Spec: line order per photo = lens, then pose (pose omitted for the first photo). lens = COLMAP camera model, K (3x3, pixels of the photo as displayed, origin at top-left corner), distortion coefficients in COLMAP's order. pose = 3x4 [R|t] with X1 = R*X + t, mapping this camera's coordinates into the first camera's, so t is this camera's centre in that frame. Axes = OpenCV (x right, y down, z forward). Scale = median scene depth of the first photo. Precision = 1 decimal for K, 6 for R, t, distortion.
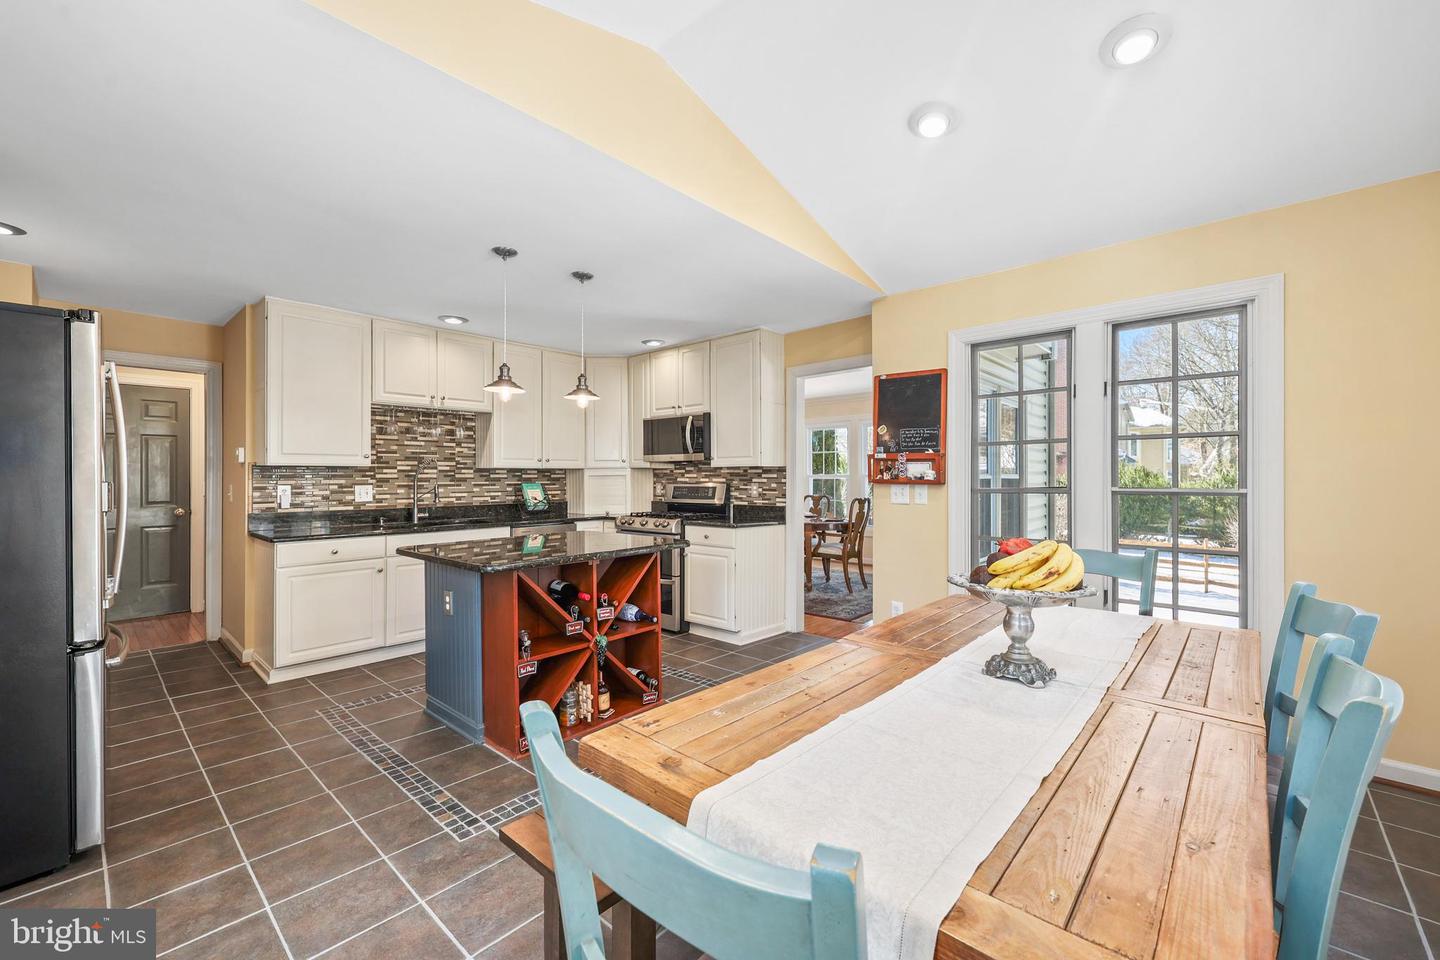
lens RADIAL K [[581.1, 0, 715.6], [0, 581.1, 474.8], [0, 0, 1]] dist [0.000052, -0.000813]
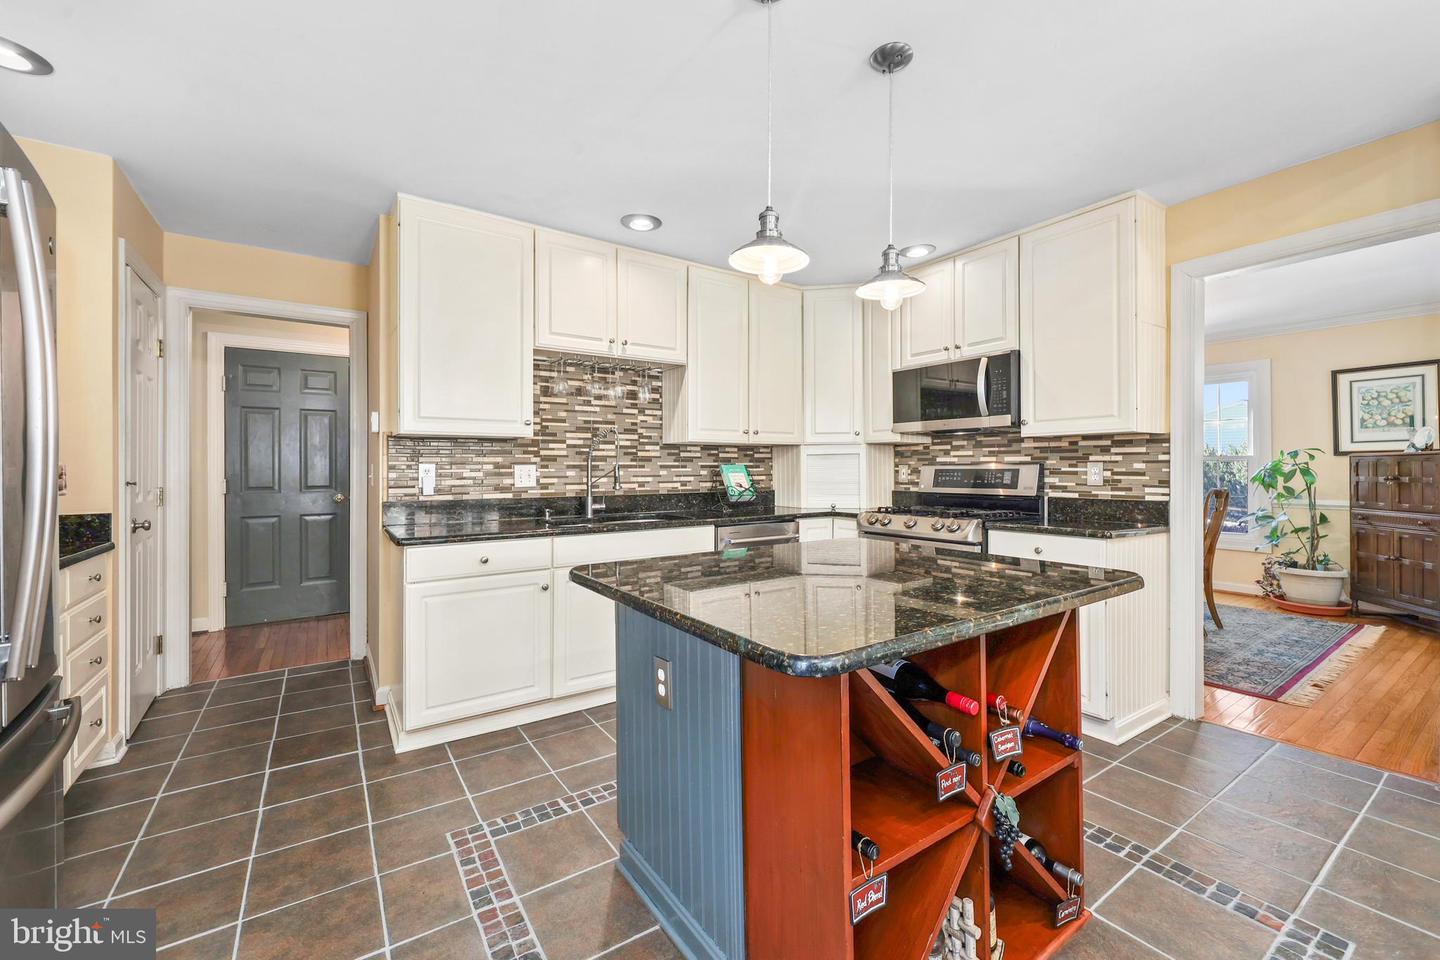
lens RADIAL K [[581.1, 0, 714.4], [0, 581.1, 467.3], [0, 0, 1]] dist [0.000052, -0.000813]
pose [[0.970393, -0.000478, -0.241530, -0.186563], [0.000948, 0.999998, 0.001829, 0.018975], [0.241529, -0.002004, 0.970392, 0.328292]]
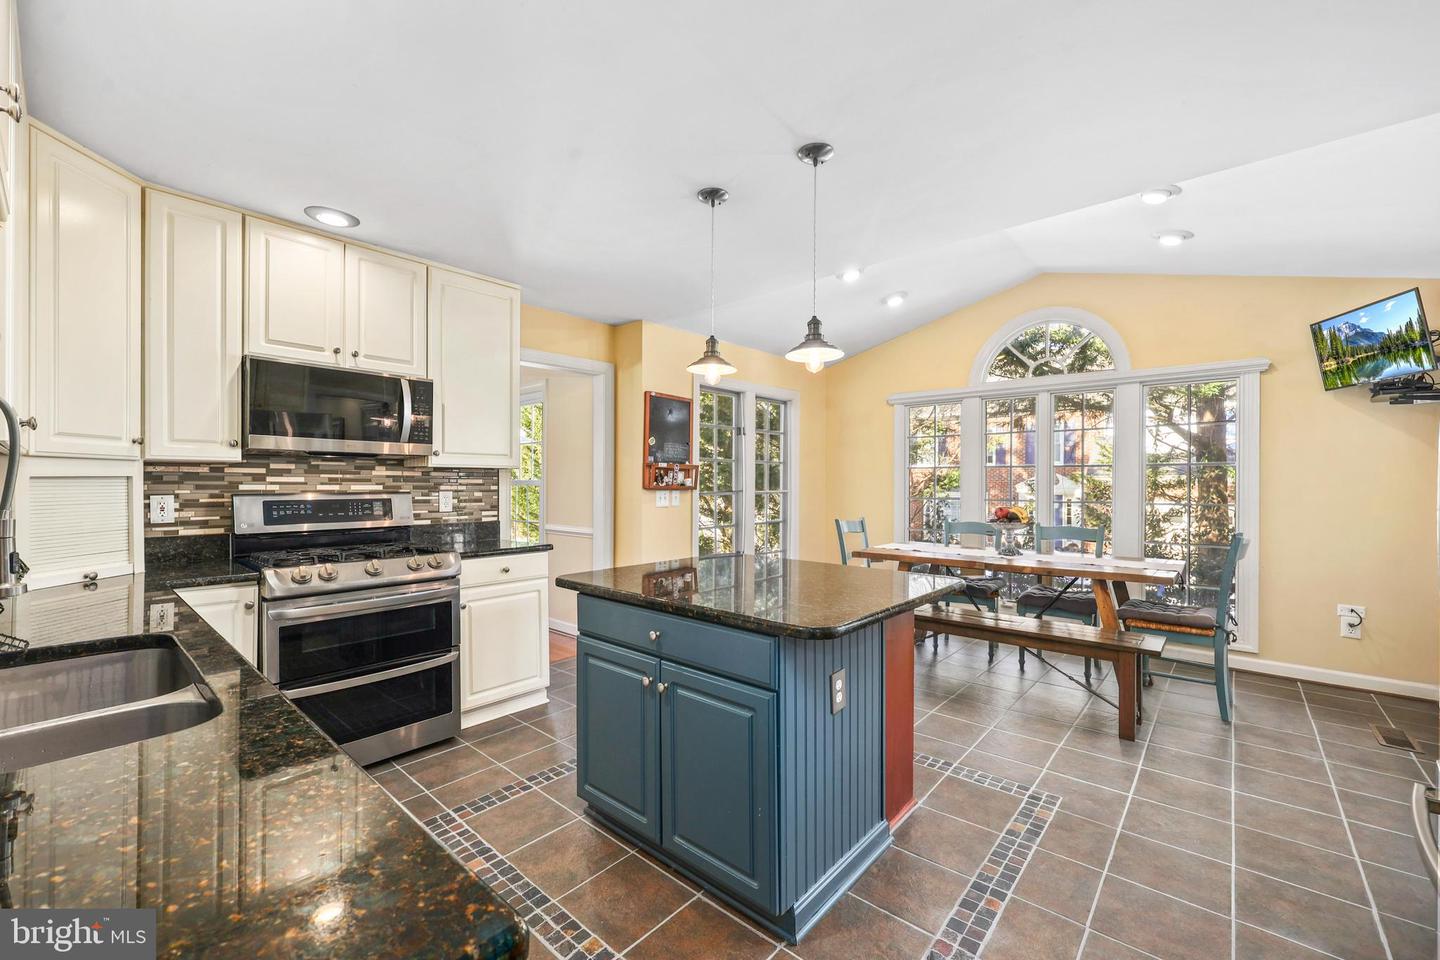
lens RADIAL K [[581.1, 0, 727.5], [0, 581.1, 482.8], [0, 0, 1]] dist [0.000052, -0.000813]
pose [[-0.017631, 0.005643, 0.999829, -0.678017], [-0.003354, 0.999978, -0.005703, 0.006861], [-0.999839, -0.003454, -0.017611, 0.721464]]
